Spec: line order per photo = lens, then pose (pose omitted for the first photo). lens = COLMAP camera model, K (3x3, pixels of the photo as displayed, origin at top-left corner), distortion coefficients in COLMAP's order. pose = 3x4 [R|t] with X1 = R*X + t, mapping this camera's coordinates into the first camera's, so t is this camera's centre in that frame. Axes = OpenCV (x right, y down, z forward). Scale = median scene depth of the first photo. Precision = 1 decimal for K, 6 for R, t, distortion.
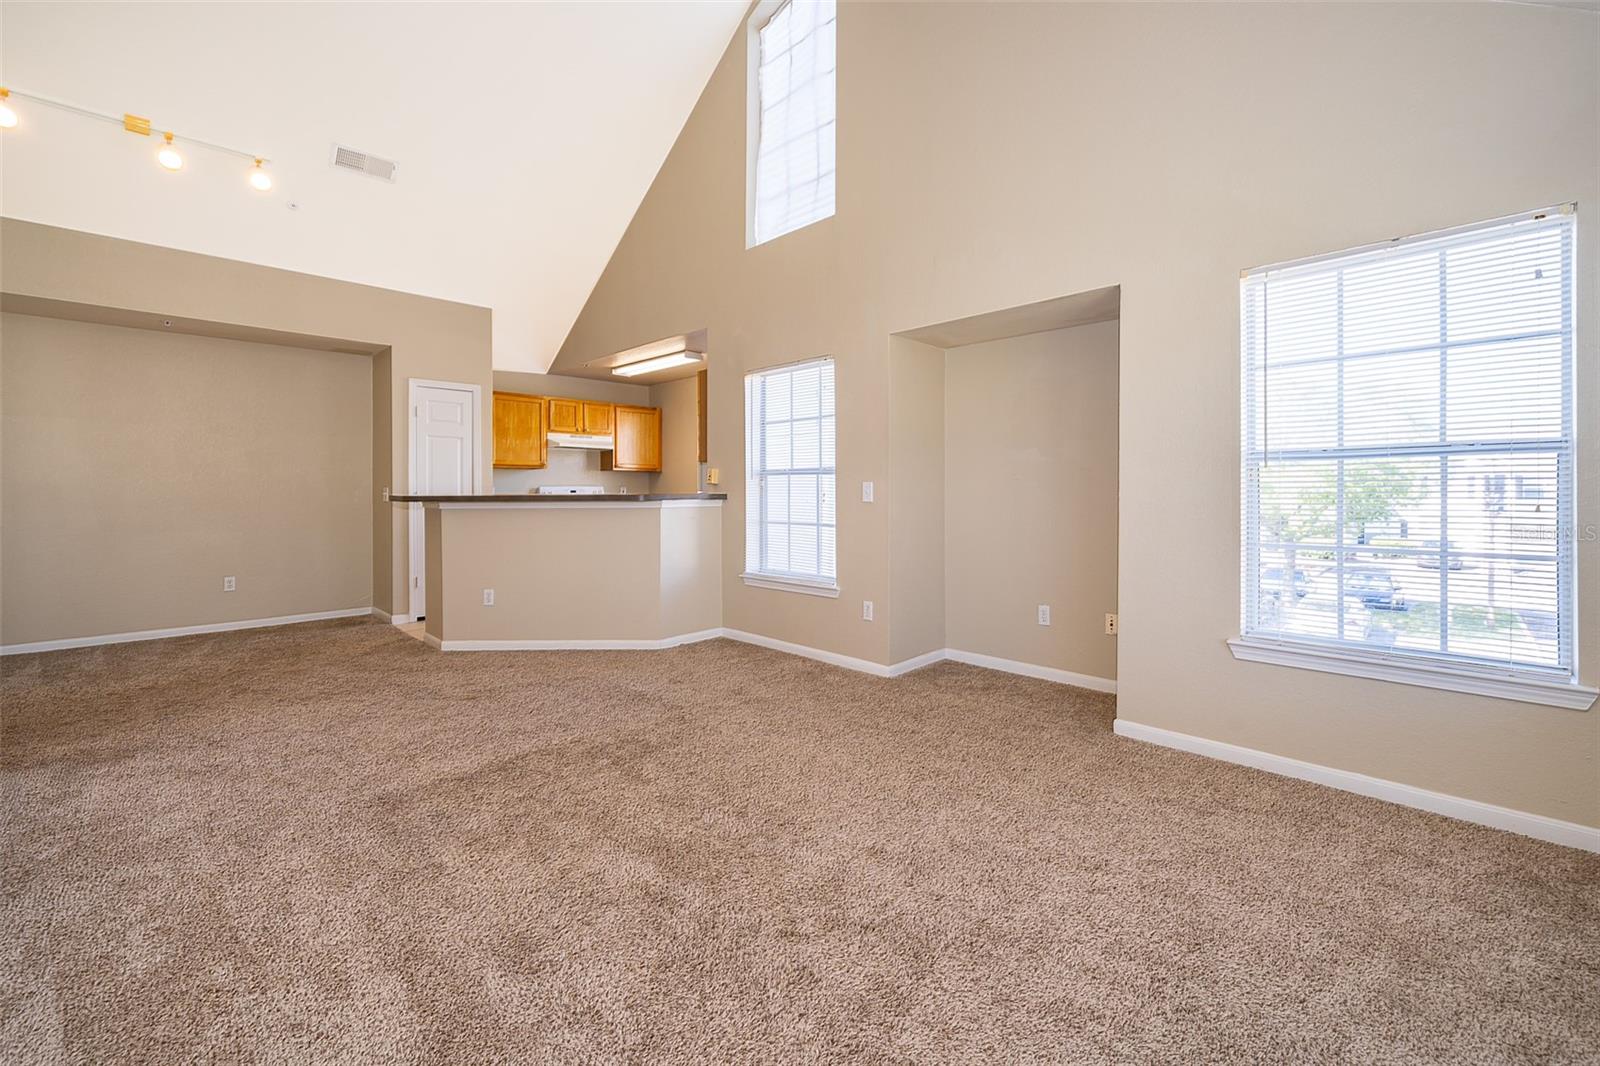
lens RADIAL K [[646.0, 0, 803.5], [0, 646.0, 493.3], [0, 0, 1]] dist [-0.001319, -0.000579]
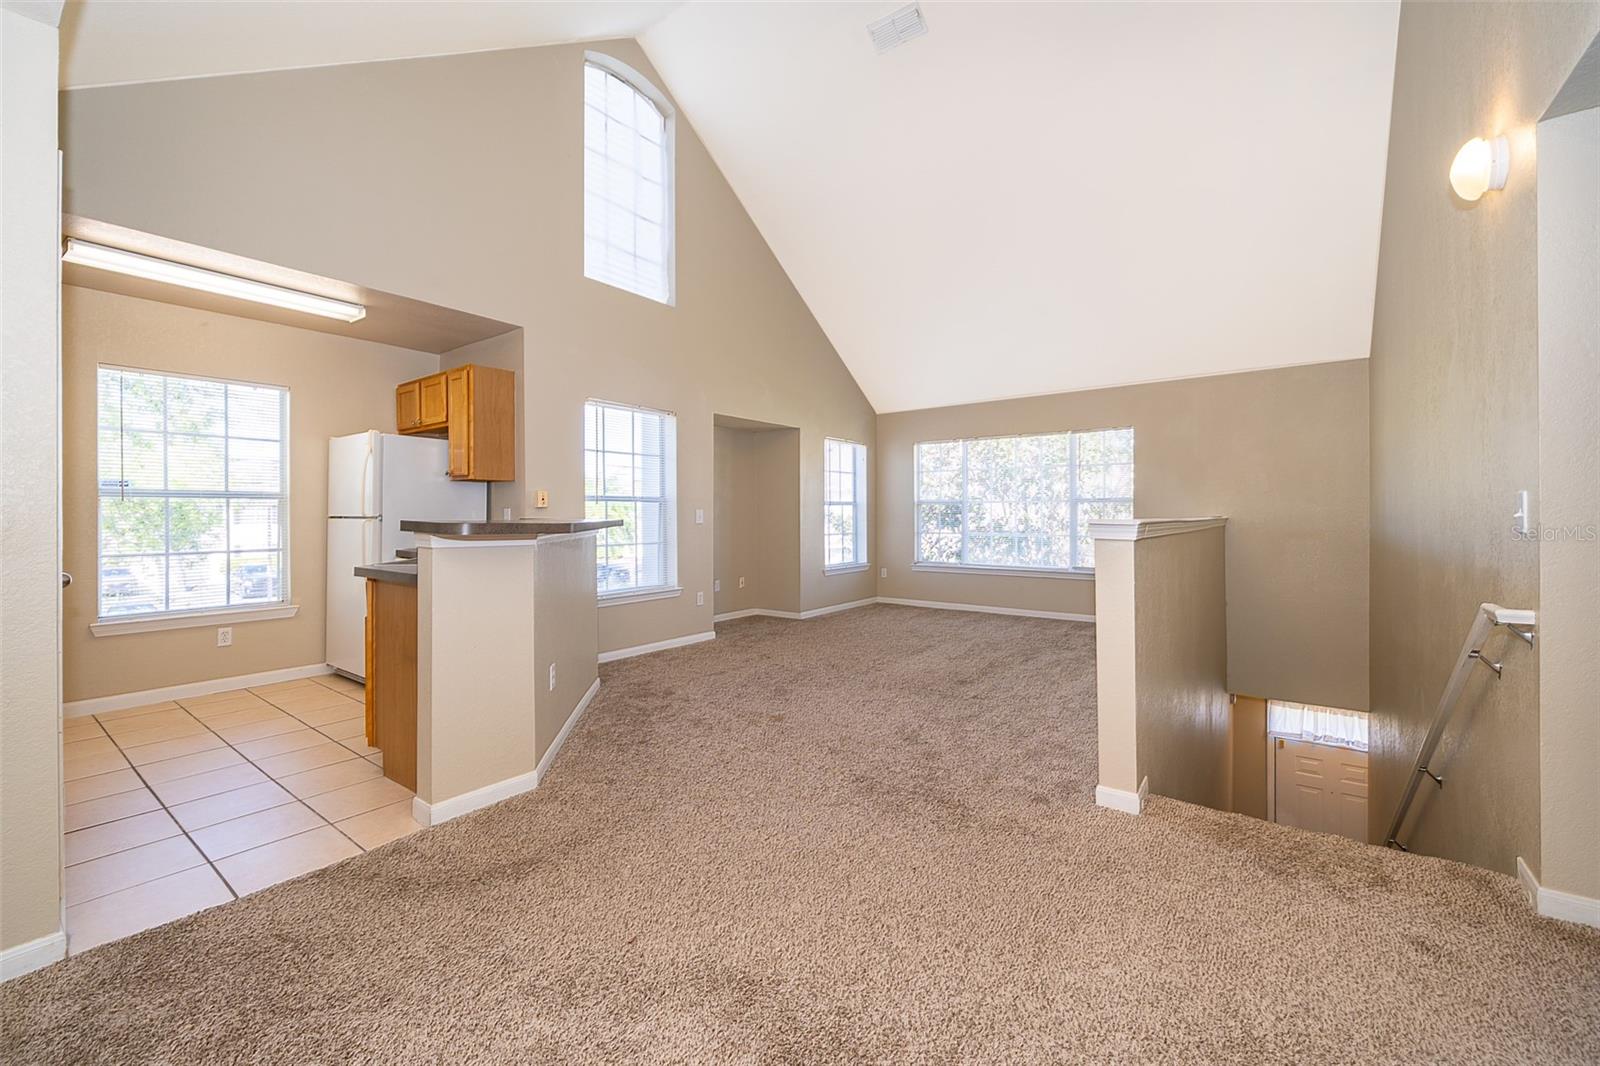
lens RADIAL K [[646.0, 0, 805.0], [0, 646.0, 518.4], [0, 0, 1]] dist [-0.001319, -0.000579]
pose [[-0.140396, -0.006138, 0.990076, -0.807689], [0.004531, 0.999966, 0.006842, -0.003314], [-0.990085, 0.005447, -0.140364, 0.576930]]
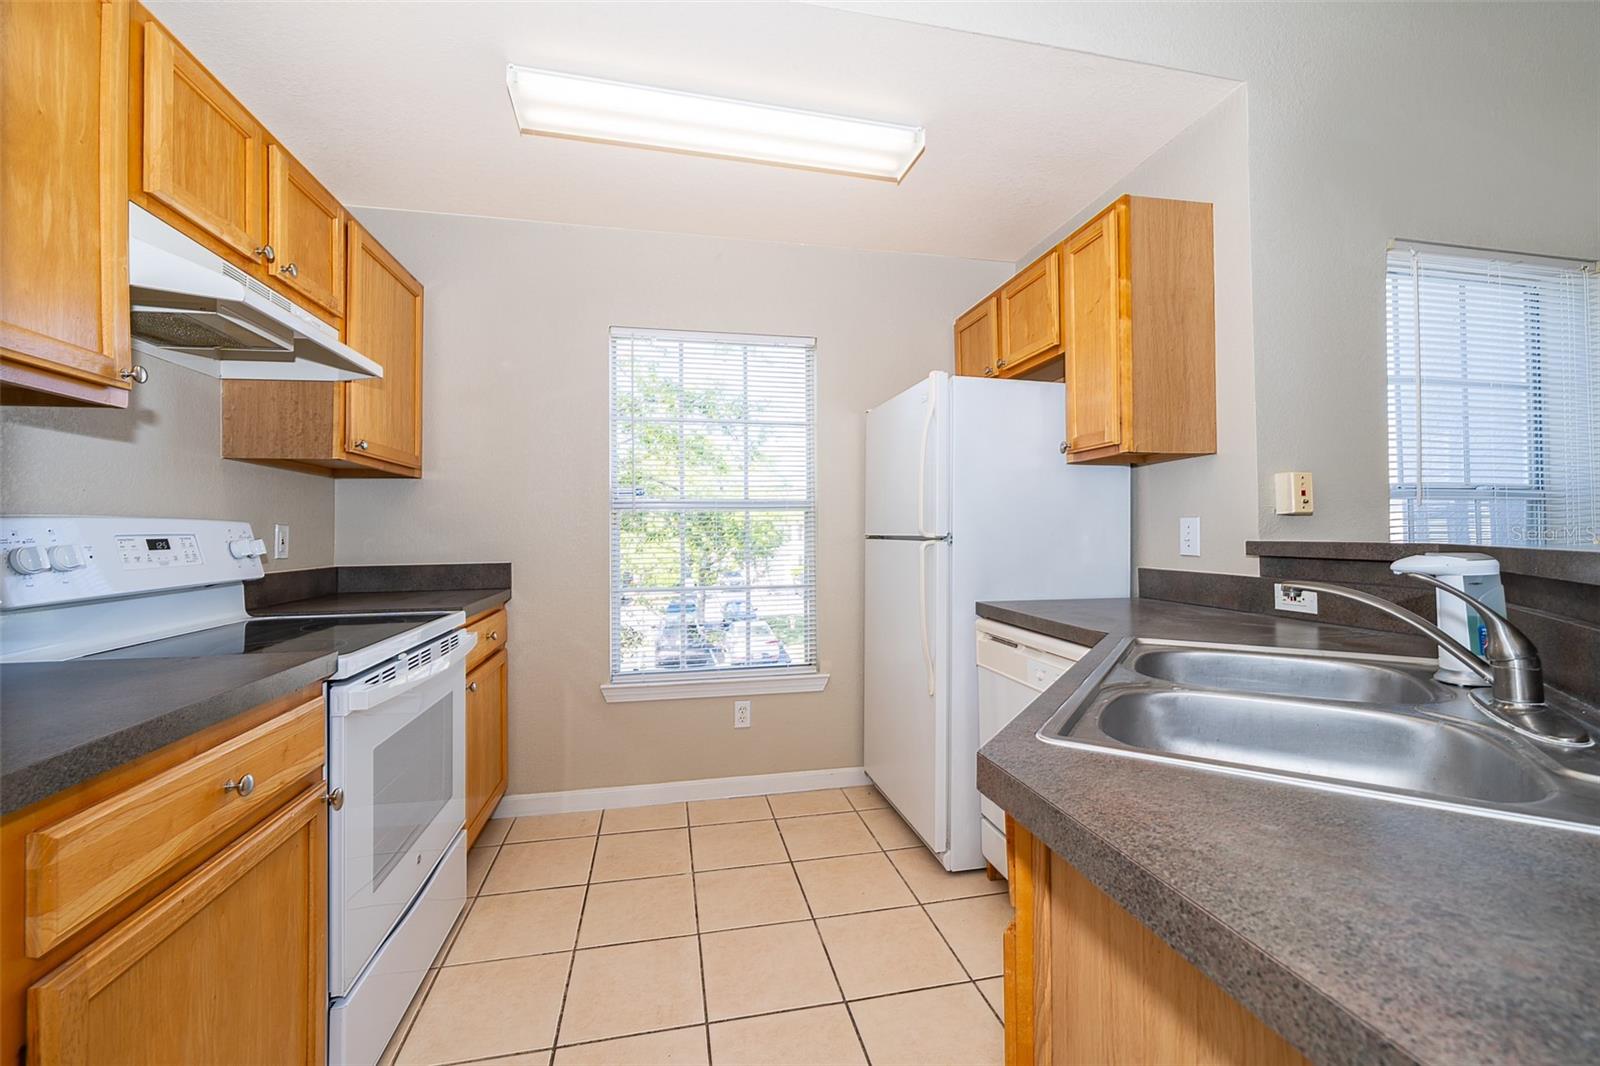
lens RADIAL K [[646.0, 0, 797.2], [0, 646.0, 529.4], [0, 0, 1]] dist [-0.001319, -0.000579]
pose [[0.556179, 0.005704, 0.831043, -0.448951], [0.008780, 0.999880, -0.012739, -0.002925], [-0.831016, 0.014382, 0.556062, 0.775932]]
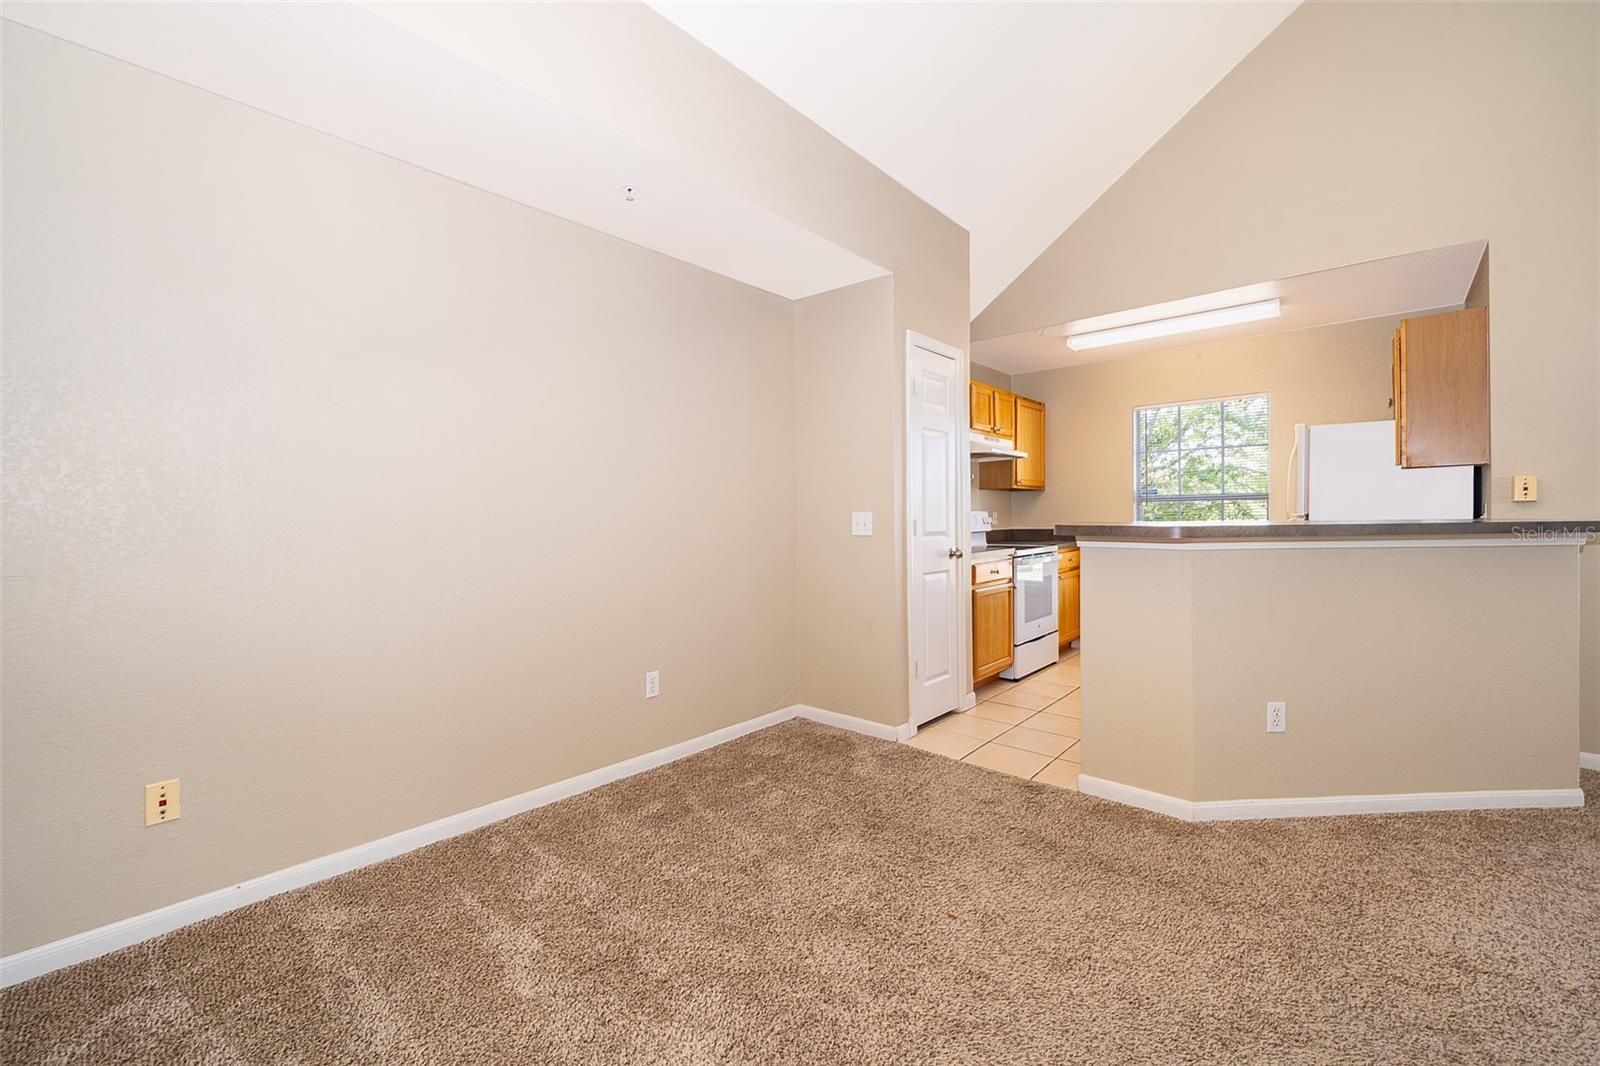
lens RADIAL K [[646.0, 0, 805.4], [0, 646.0, 528.0], [0, 0, 1]] dist [-0.001319, -0.000579]
pose [[0.998885, -0.006392, 0.046766, -0.612113], [0.005940, 0.999934, 0.009793, -0.000389], [-0.046826, -0.009504, 0.998858, 0.338087]]
